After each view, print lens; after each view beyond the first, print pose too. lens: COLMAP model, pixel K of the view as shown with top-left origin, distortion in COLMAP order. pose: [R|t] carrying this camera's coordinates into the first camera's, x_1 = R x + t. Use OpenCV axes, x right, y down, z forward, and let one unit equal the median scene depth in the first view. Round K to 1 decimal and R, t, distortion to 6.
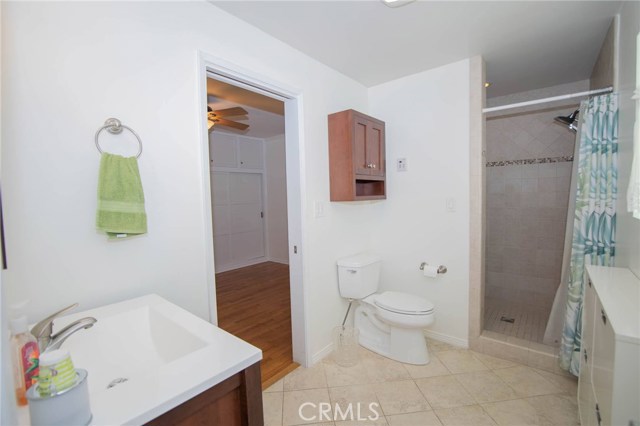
lens RADIAL K [[285.1, 0, 320.7], [0, 285.1, 211.5], [0, 0, 1]] dist [-0.035899, 0.005808]
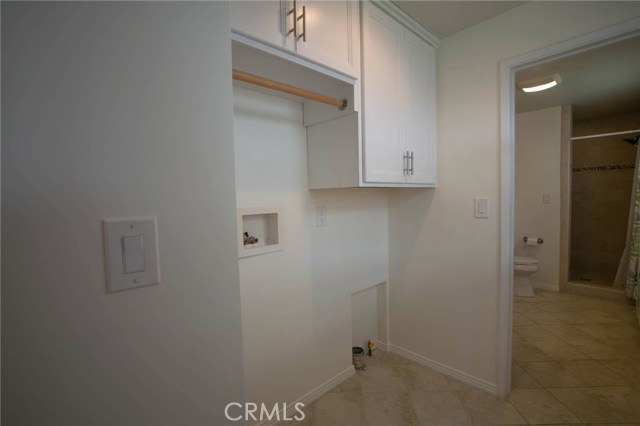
lens RADIAL K [[285.1, 0, 320.7], [0, 285.1, 211.5], [0, 0, 1]] dist [-0.035899, 0.005808]
pose [[0.990385, 0.002388, -0.138320, -0.600204], [-0.002963, 0.999988, -0.003955, 0.061153], [0.138309, 0.004327, 0.990380, -0.740567]]
